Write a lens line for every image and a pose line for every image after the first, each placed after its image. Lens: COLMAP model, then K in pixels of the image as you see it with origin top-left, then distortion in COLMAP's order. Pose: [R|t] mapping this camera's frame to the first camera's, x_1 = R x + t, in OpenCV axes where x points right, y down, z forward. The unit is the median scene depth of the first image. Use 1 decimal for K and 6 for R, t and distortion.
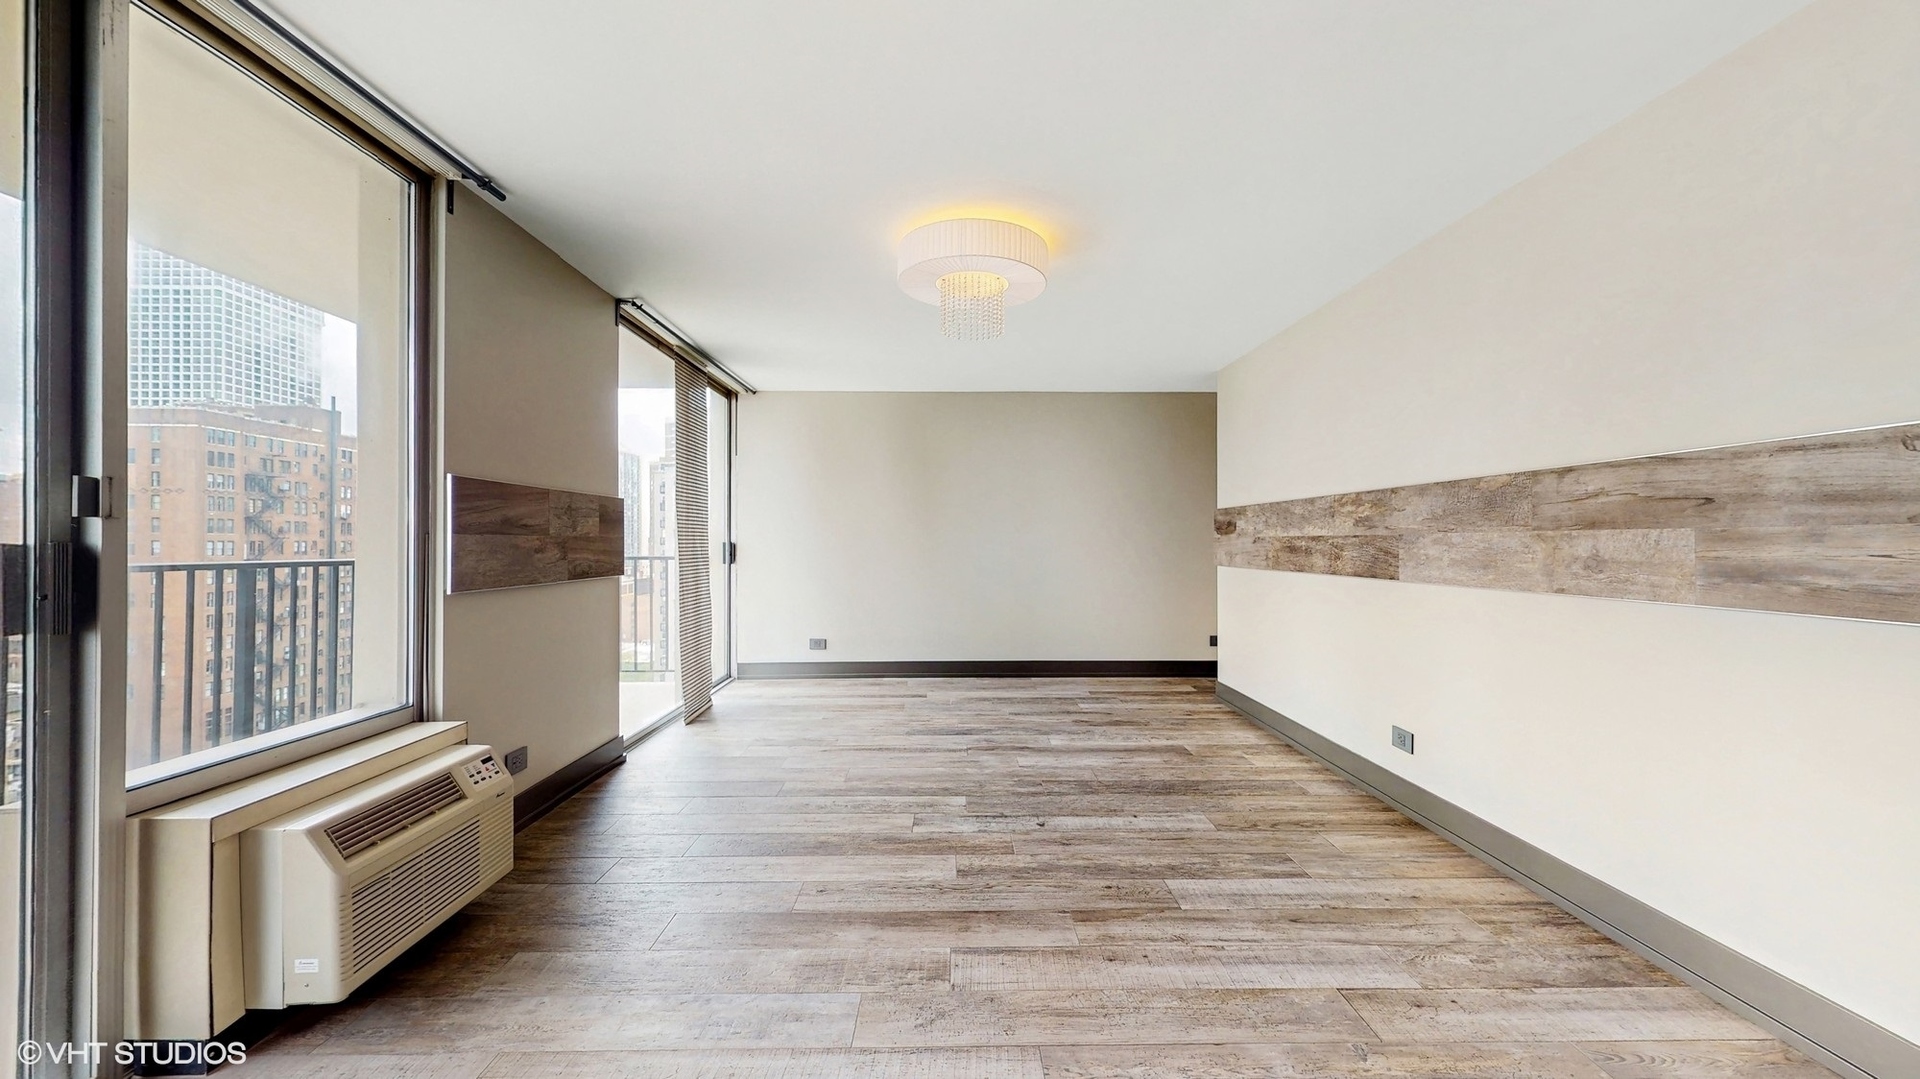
lens RADIAL K [[727.7, 0, 956.0], [0, 727.7, 536.1], [0, 0, 1]] dist [-0.000406, -0.000333]
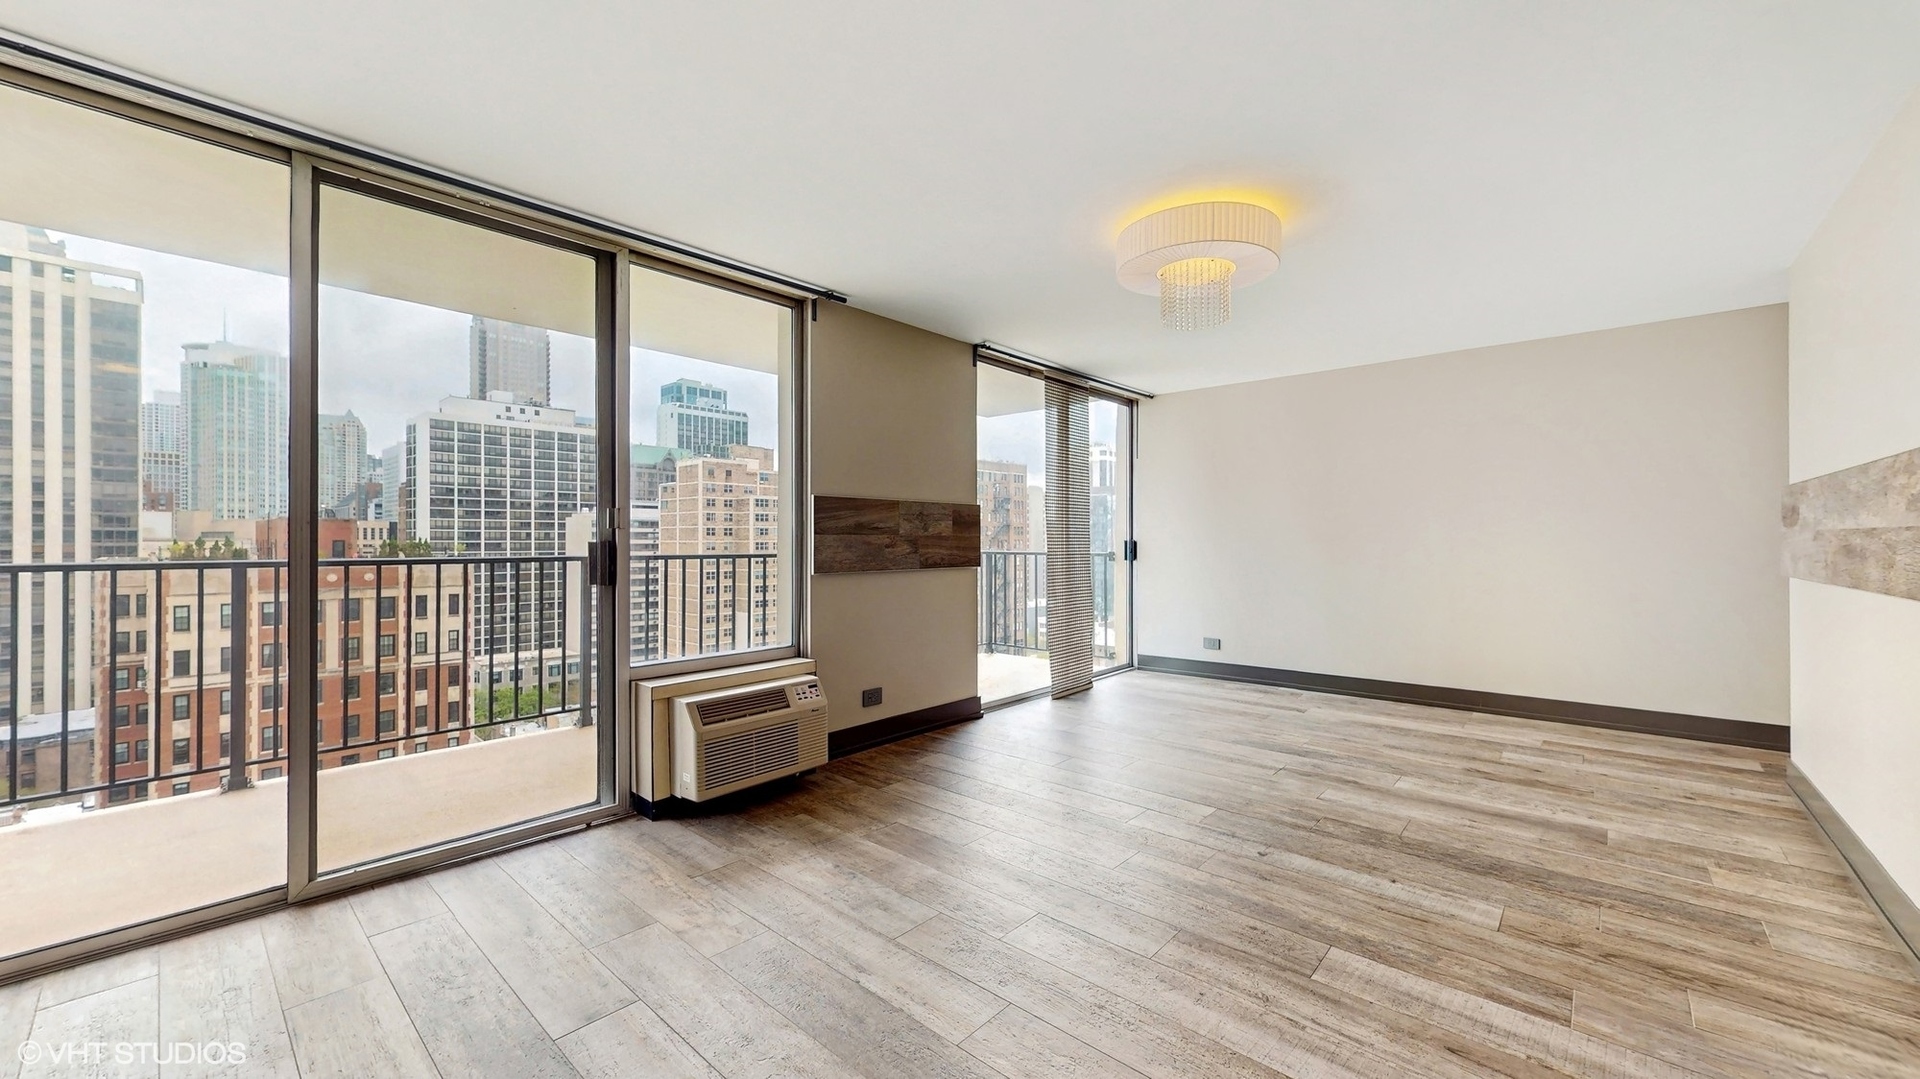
lens RADIAL K [[727.7, 0, 954.6], [0, 727.7, 534.0], [0, 0, 1]] dist [-0.000406, -0.000333]
pose [[0.728548, -0.007190, -0.684957, 0.380906], [0.006496, 0.999972, -0.003588, 0.002099], [0.684964, -0.001835, 0.728575, 0.072870]]
